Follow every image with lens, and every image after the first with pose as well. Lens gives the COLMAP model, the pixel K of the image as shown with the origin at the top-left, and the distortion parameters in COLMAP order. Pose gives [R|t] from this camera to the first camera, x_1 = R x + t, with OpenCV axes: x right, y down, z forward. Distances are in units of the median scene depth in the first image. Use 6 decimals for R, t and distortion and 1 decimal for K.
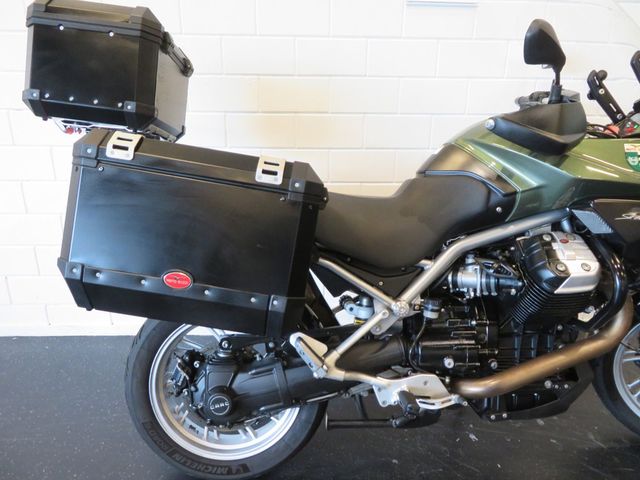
lens RADIAL K [[467.7, 0, 320.0], [0, 467.7, 240.0], [0, 0, 1]] dist [0.003433, 0.000688]
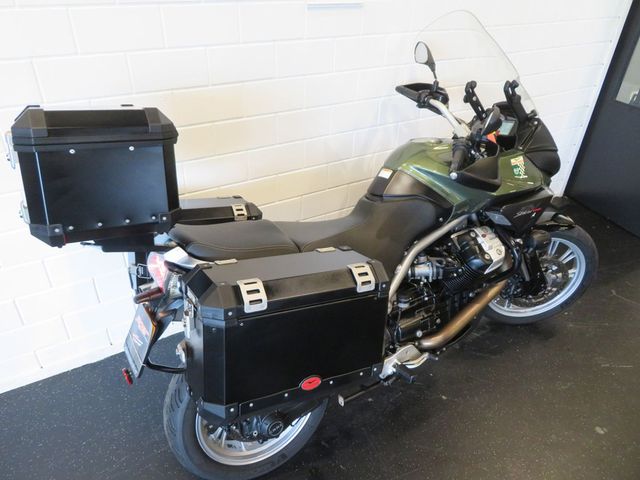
lens RADIAL K [[467.7, 0, 320.0], [0, 467.7, 240.0], [0, 0, 1]] dist [0.003433, 0.000688]
pose [[0.872776, -0.245305, 0.422005, -0.497109], [0.127784, 0.949221, 0.287489, -0.435933], [-0.471099, -0.196988, 0.859803, 0.000272]]
